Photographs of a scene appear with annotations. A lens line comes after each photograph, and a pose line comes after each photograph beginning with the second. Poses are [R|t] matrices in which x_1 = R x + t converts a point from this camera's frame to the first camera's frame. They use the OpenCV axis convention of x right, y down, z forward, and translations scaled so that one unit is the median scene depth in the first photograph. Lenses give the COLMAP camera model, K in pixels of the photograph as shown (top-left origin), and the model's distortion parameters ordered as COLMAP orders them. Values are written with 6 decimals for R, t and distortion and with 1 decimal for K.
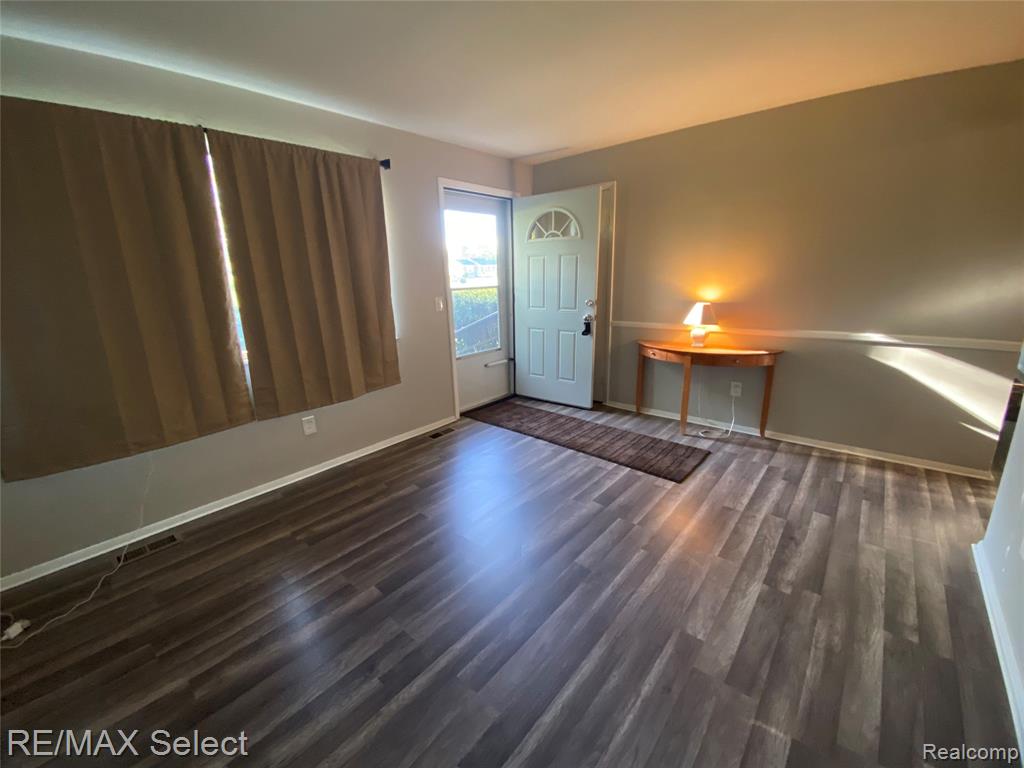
lens RADIAL K [[411.2, 0, 512.0], [0, 411.2, 384.0], [0, 0, 1]] dist [0.017579, -0.019078]
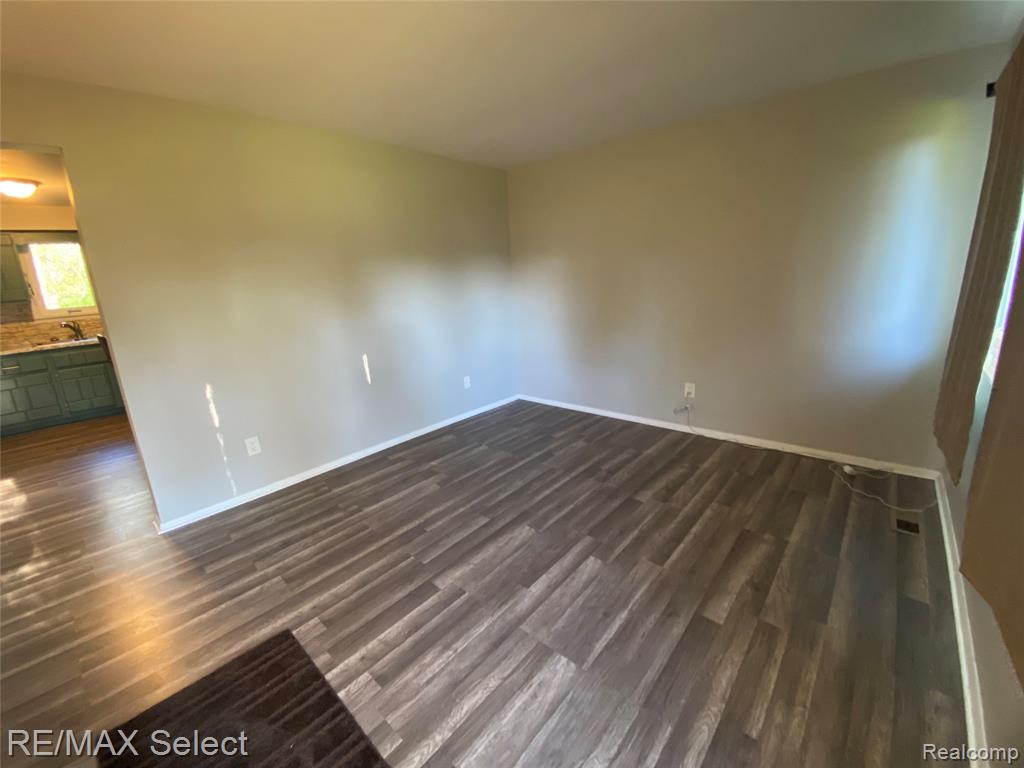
lens RADIAL K [[411.2, 0, 512.0], [0, 411.2, 384.0], [0, 0, 1]] dist [0.017579, -0.019078]
pose [[-0.996416, 0.076313, 0.036477, 0.012527], [0.084380, 0.866913, 0.491267, -0.495350], [0.005868, 0.492584, -0.870245, 1.829937]]
